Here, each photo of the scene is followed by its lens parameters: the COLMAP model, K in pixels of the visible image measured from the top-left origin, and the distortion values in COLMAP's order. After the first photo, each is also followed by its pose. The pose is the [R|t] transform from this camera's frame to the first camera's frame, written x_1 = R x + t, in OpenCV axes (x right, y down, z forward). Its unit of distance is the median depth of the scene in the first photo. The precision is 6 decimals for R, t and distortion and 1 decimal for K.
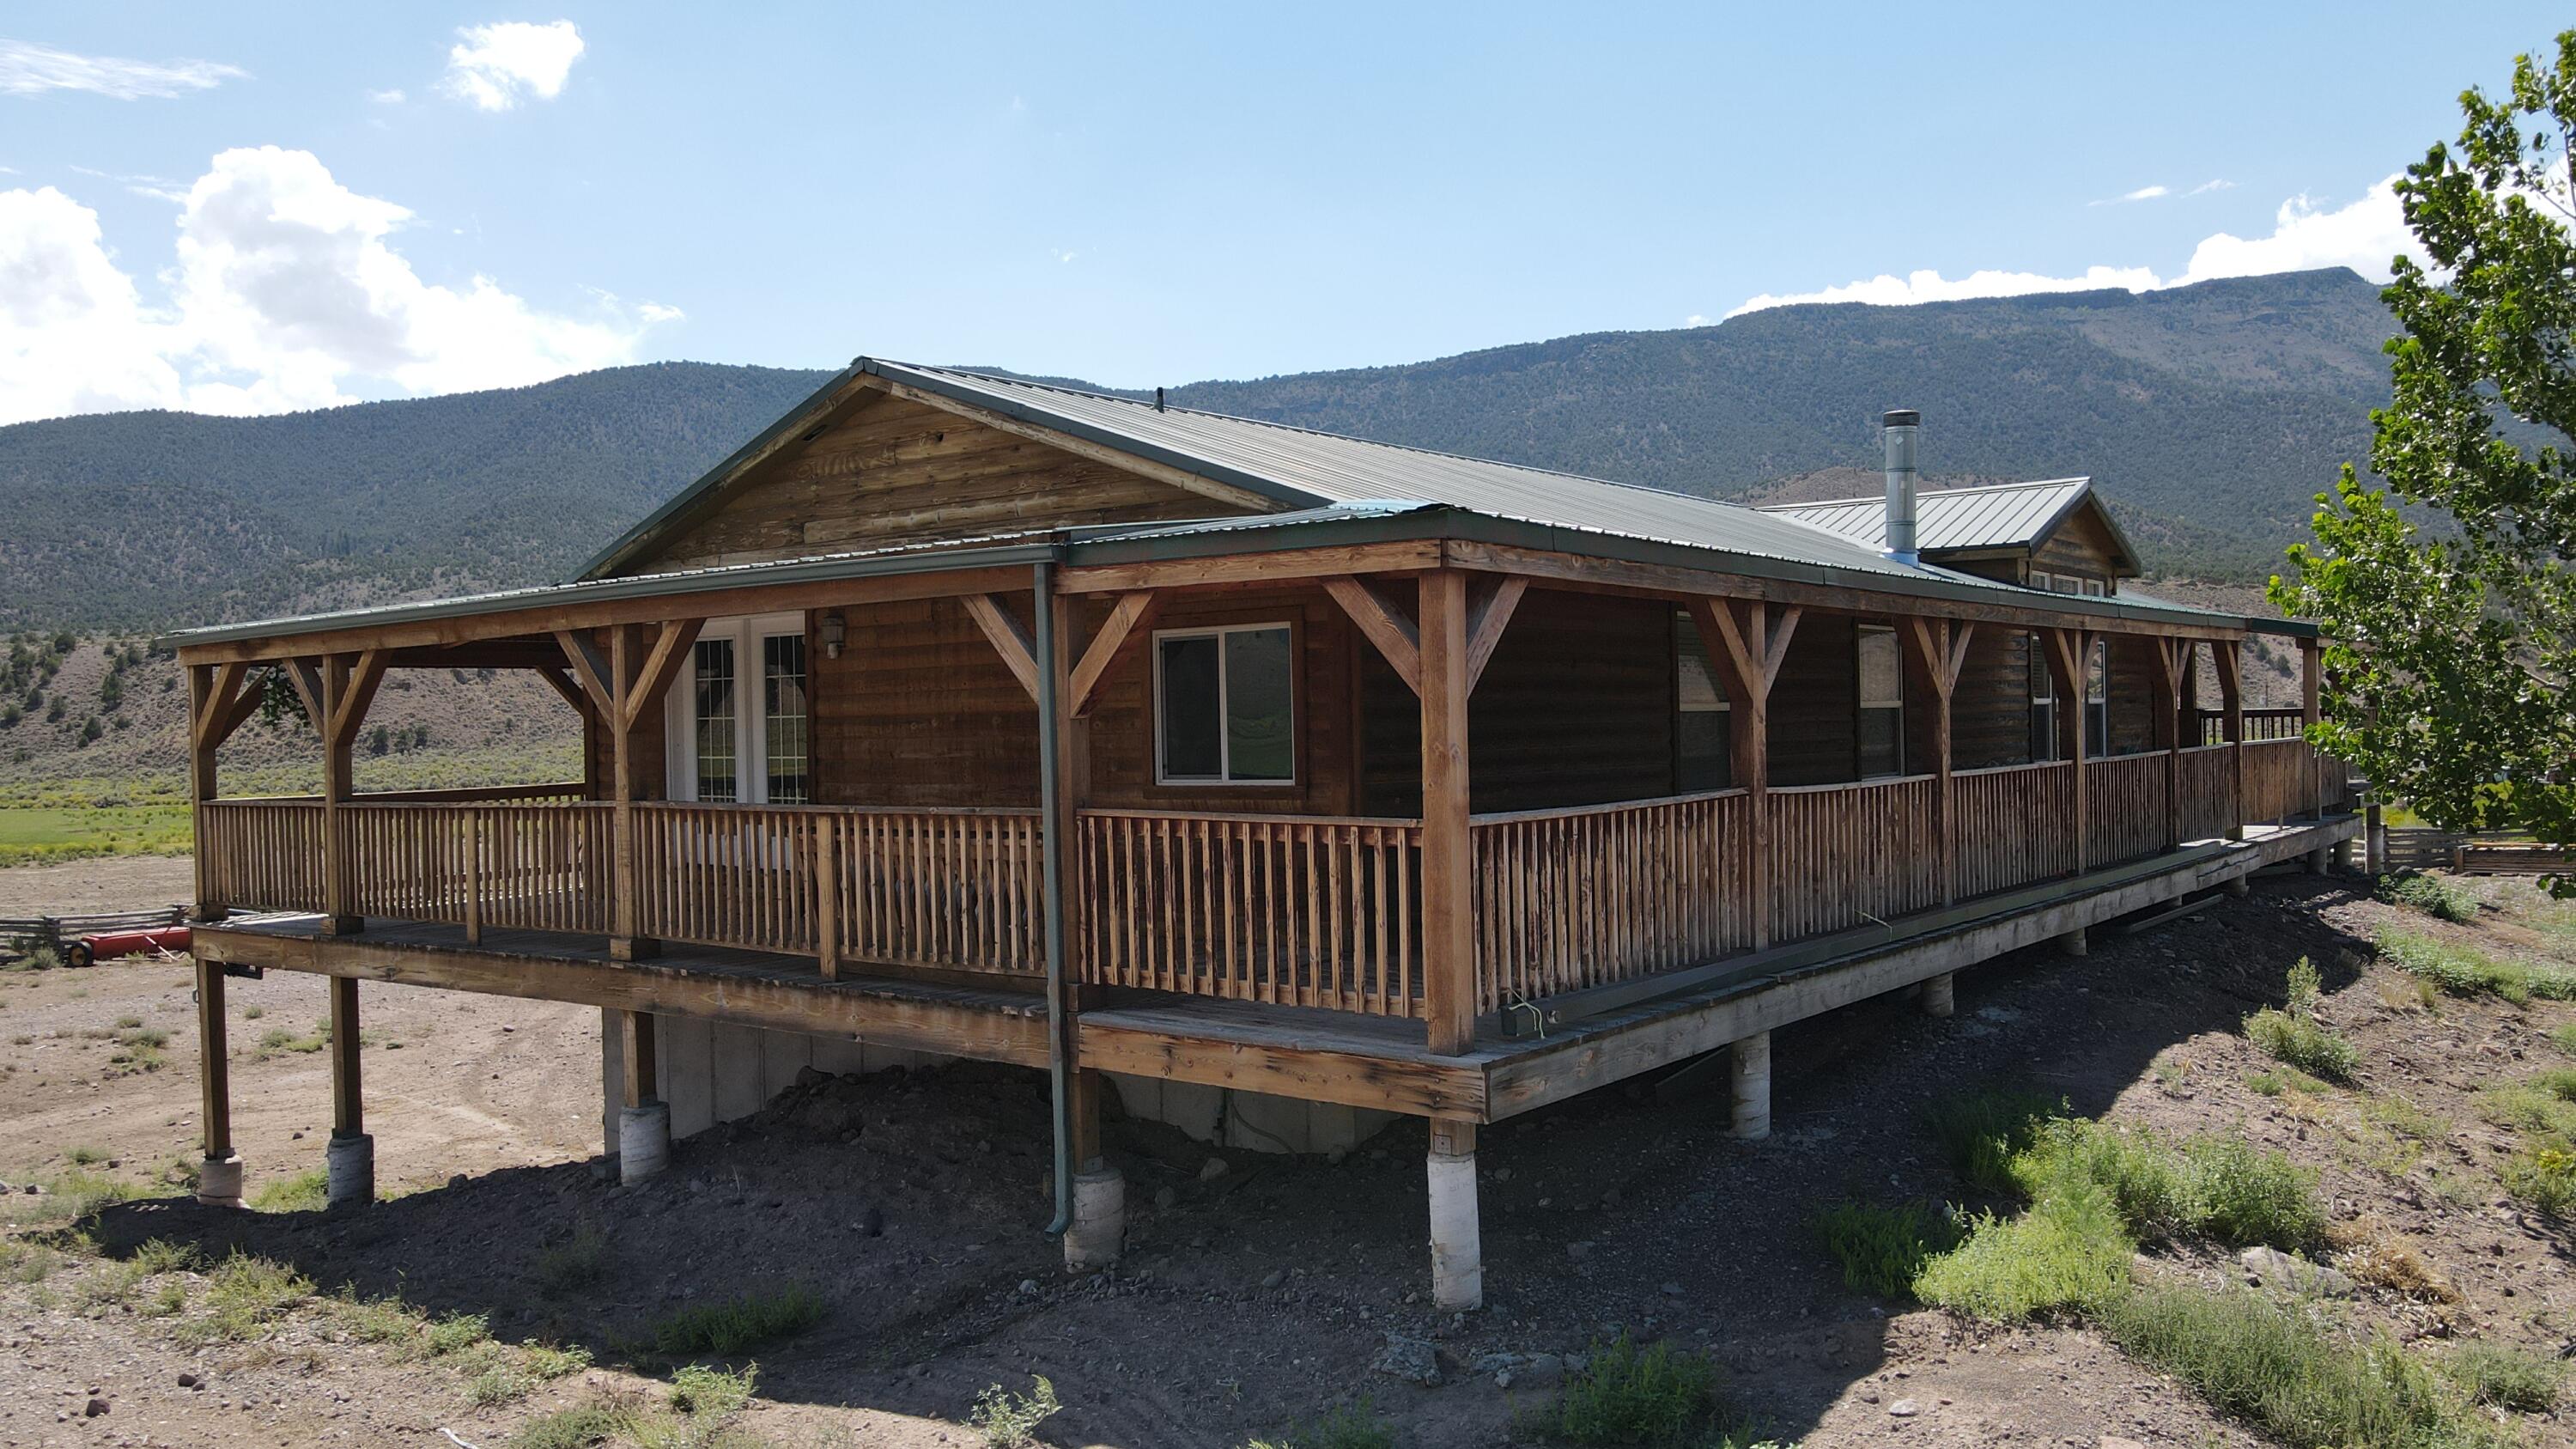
lens RADIAL K [[1903.7, 0, 1283.8], [0, 1903.7, 732.4], [0, 0, 1]] dist [-0.011665, 0.052142]
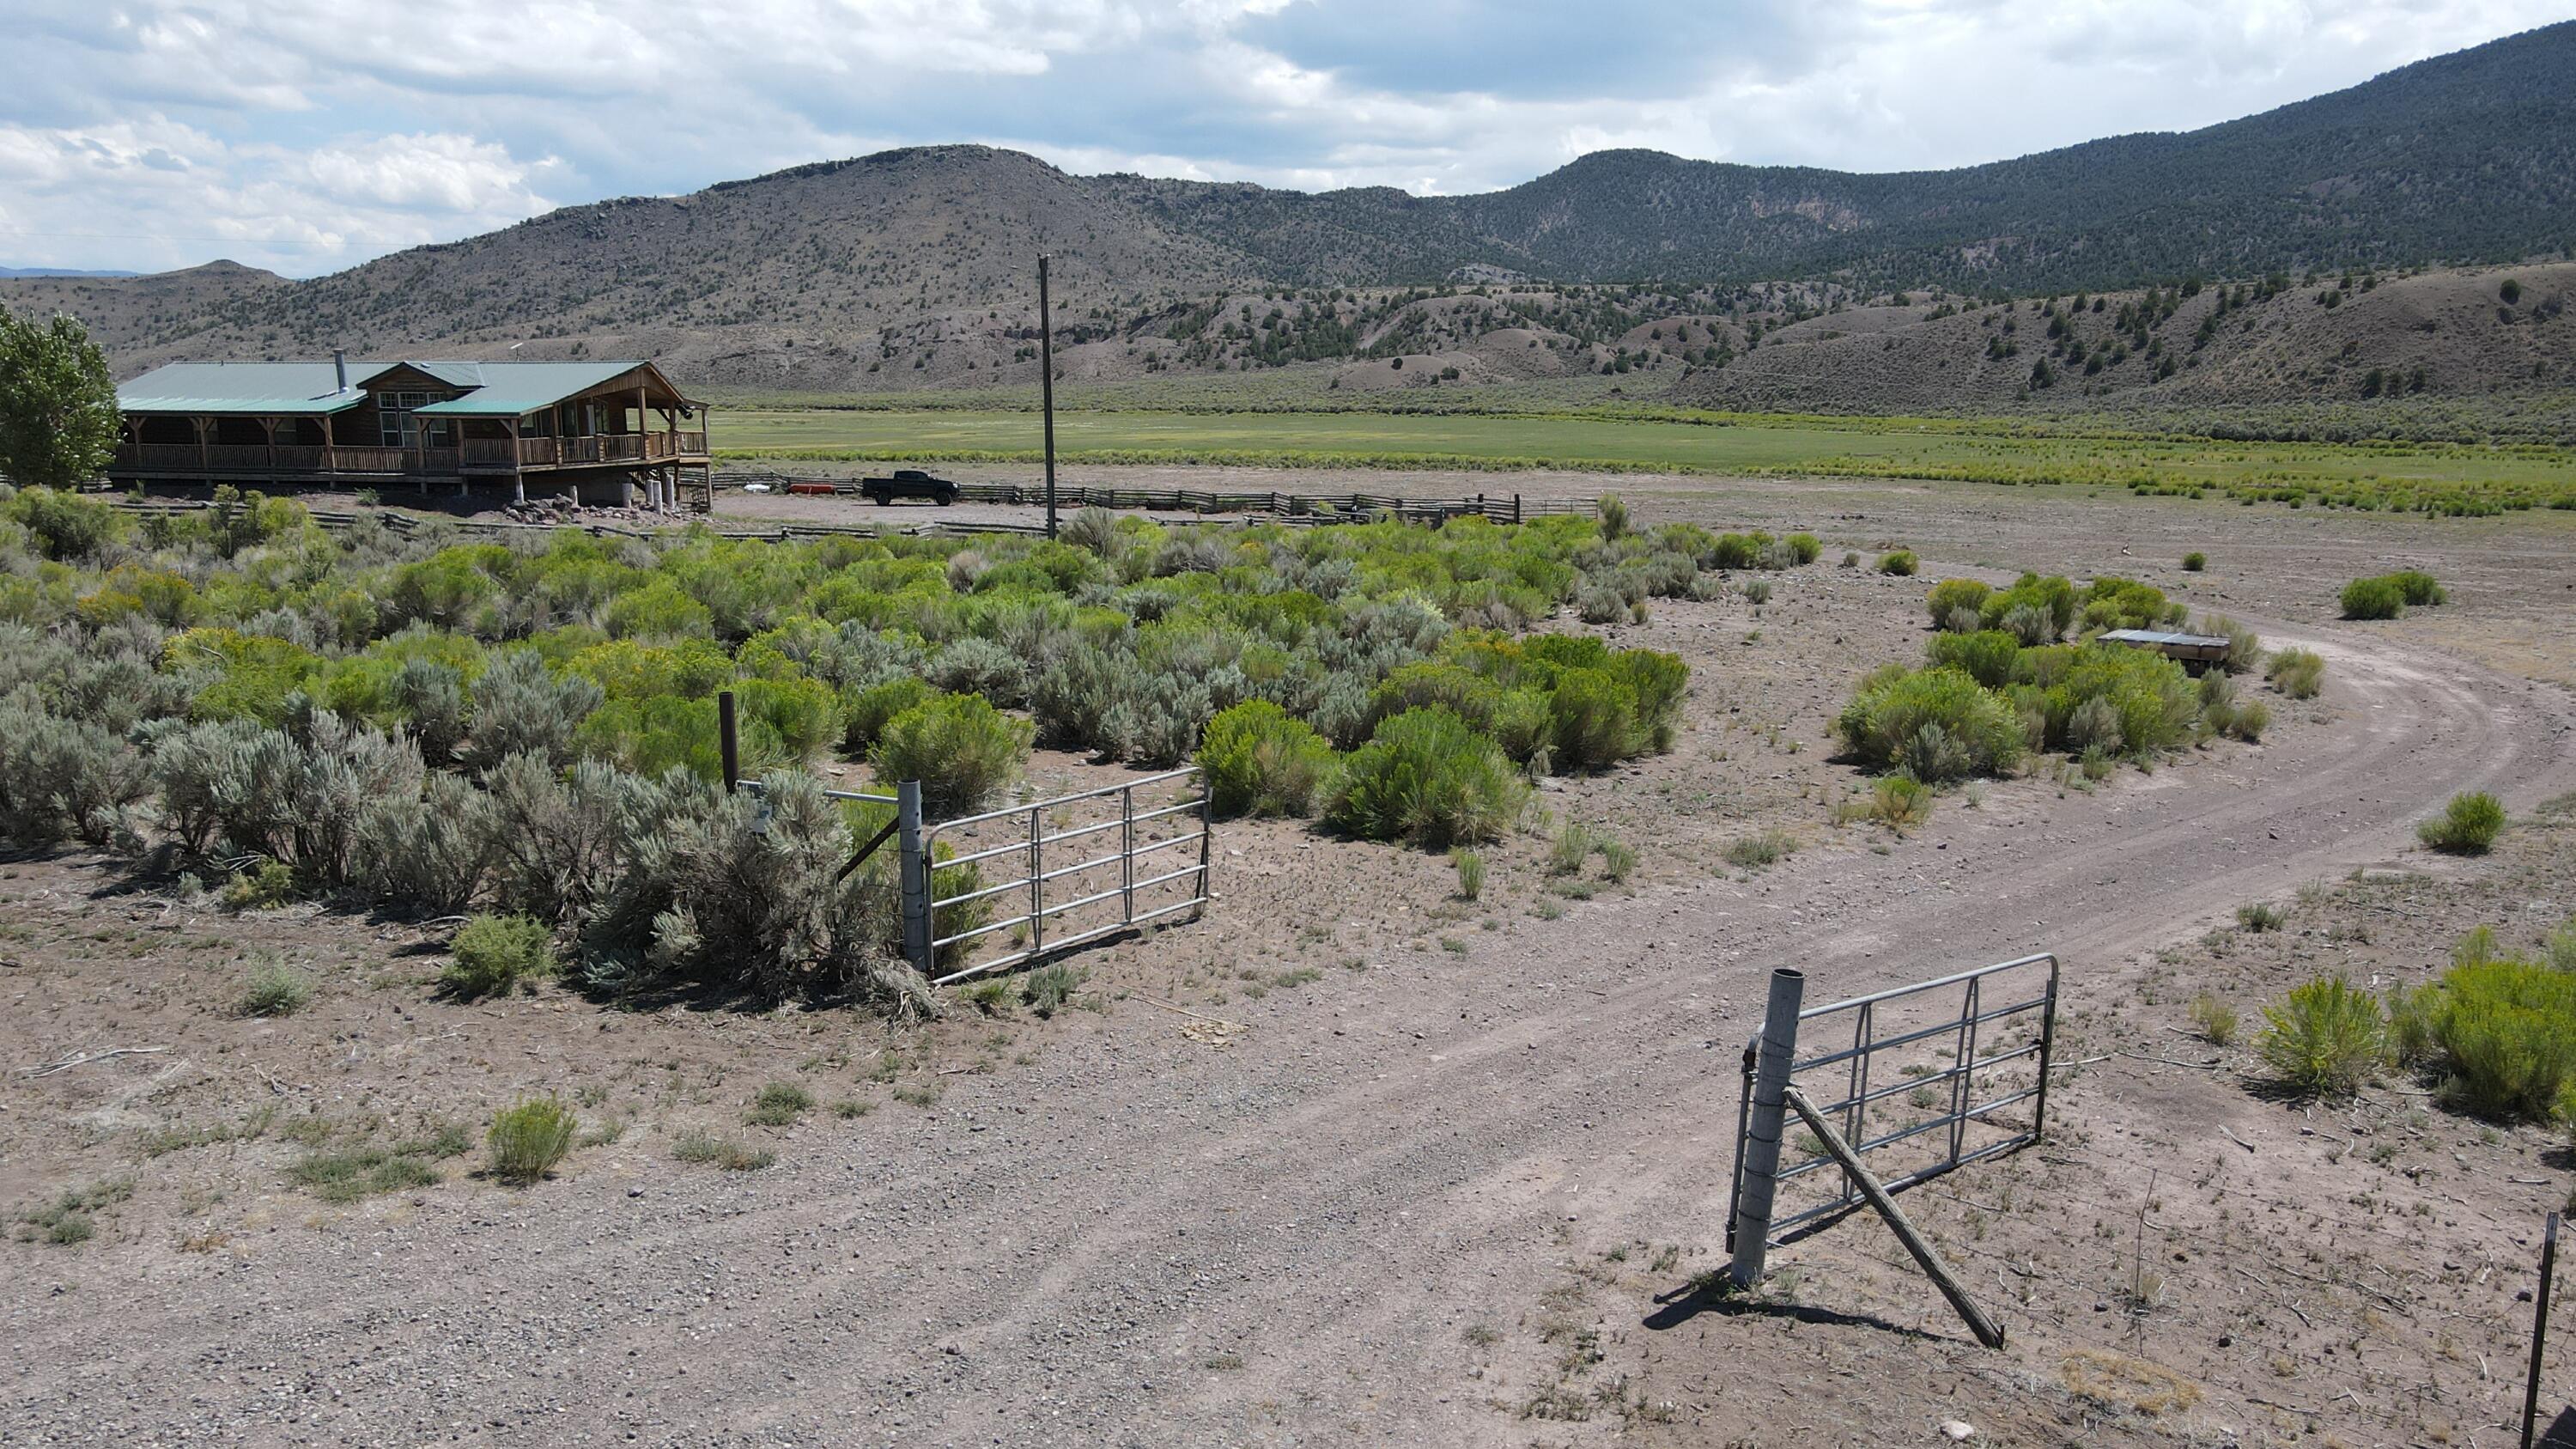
lens RADIAL K [[1906.7, 0, 1288.0], [0, 1906.7, 724.5], [0, 0, 1]] dist [-0.004803, 0.030472]
pose [[0.402680, 0.184593, -0.896534, 0.200699], [-0.012177, 0.980448, 0.196402, -0.009105], [0.915260, -0.068170, 0.397055, 0.050062]]
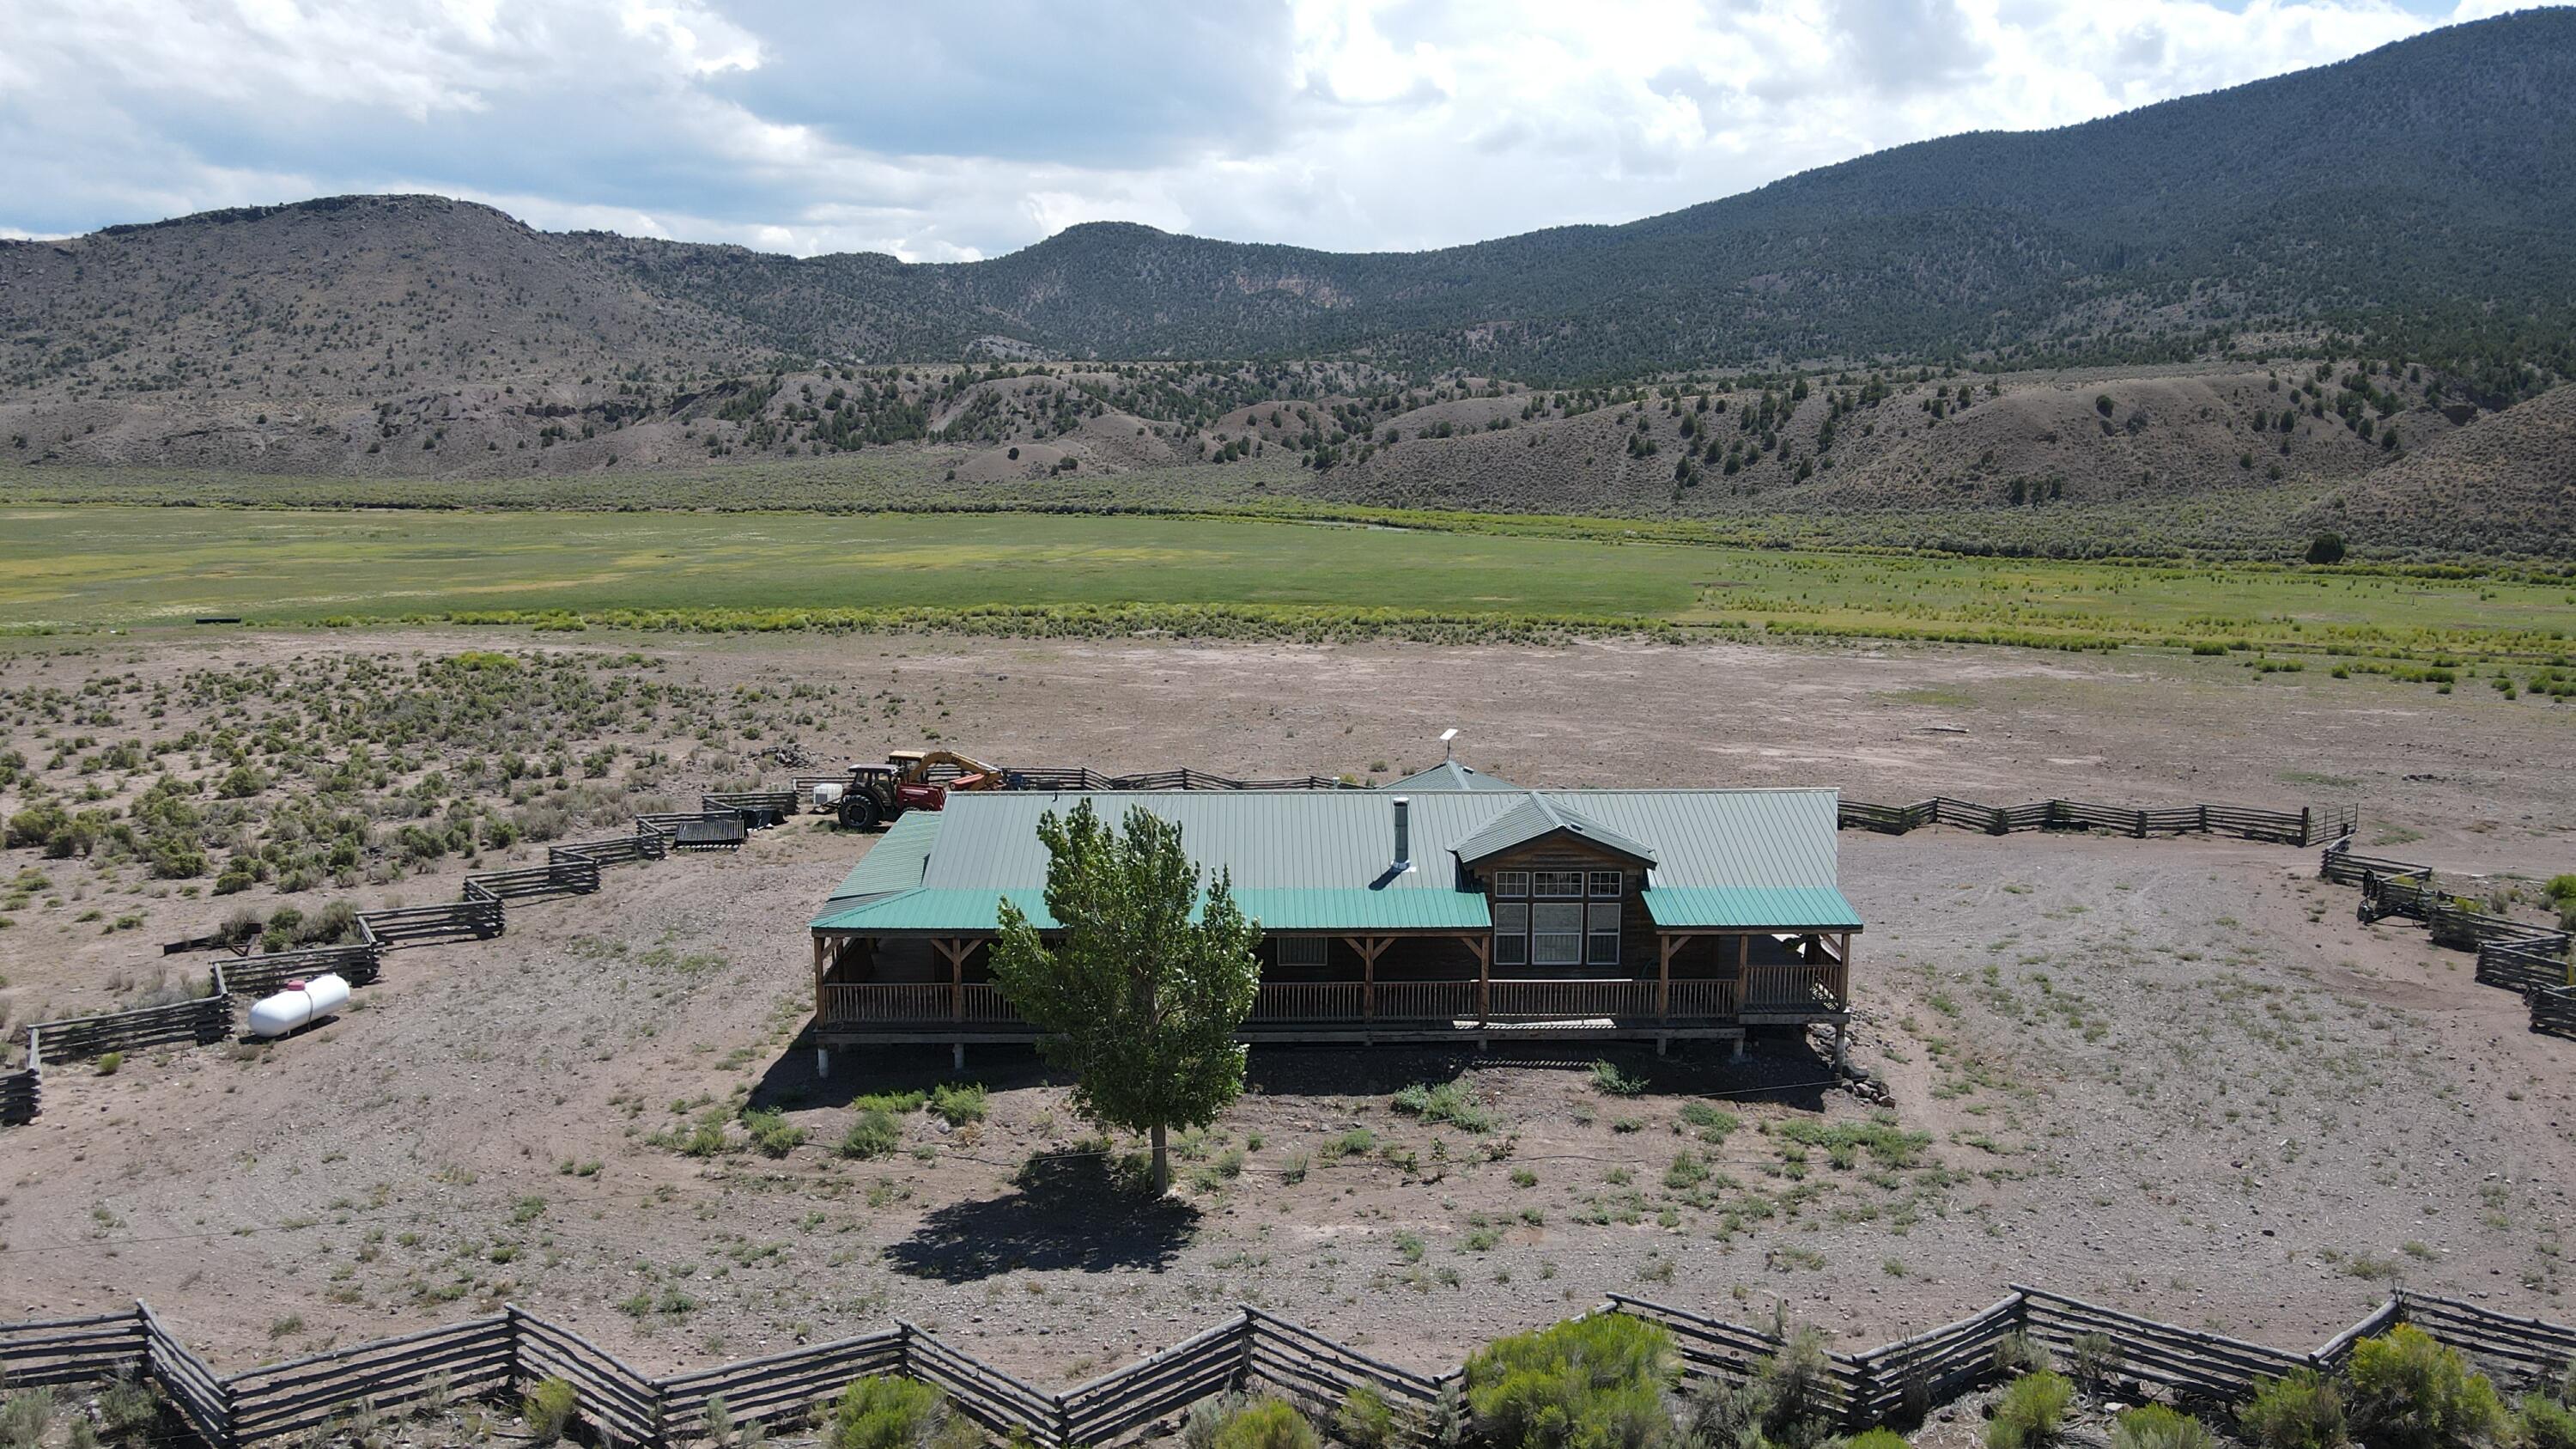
lens RADIAL K [[1904.9, 0, 1285.2], [0, 1904.9, 728.1], [0, 0, 1]] dist [-0.009162, 0.043506]
pose [[0.640360, 0.137659, -0.755638, 0.084263], [-0.019475, 0.986402, 0.163195, -0.027037], [0.767828, -0.089788, 0.634333, -0.022130]]
